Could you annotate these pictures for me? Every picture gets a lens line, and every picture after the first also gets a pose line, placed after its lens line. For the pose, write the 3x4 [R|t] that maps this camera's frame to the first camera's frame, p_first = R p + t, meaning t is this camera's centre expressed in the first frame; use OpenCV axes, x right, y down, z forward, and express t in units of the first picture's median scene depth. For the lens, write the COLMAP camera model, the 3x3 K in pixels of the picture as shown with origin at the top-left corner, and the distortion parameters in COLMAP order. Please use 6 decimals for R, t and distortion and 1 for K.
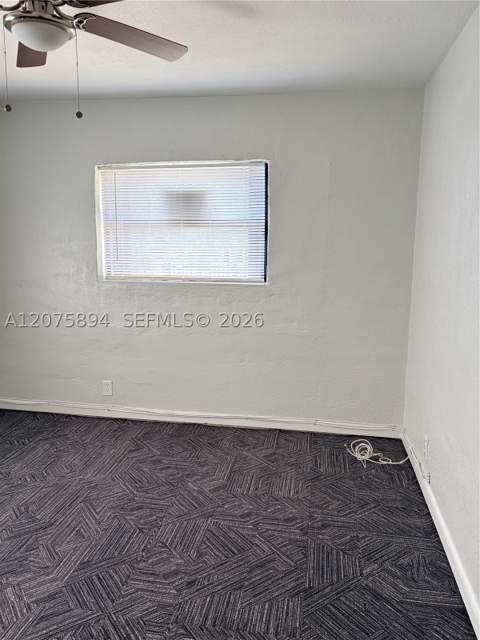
lens RADIAL K [[487.2, 0, 237.8], [0, 487.2, 321.1], [0, 0, 1]] dist [0.038138, -0.034755]
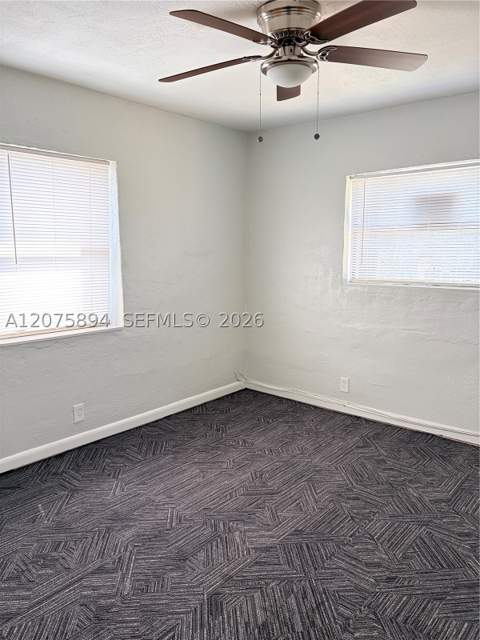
lens RADIAL K [[487.2, 0, 241.9], [0, 487.2, 321.3], [0, 0, 1]] dist [0.038138, -0.034755]
pose [[0.864228, 0.063753, -0.499045, 0.089207], [-0.068409, 0.997617, 0.008977, 0.007277], [0.498428, 0.026381, 0.866530, -0.045825]]
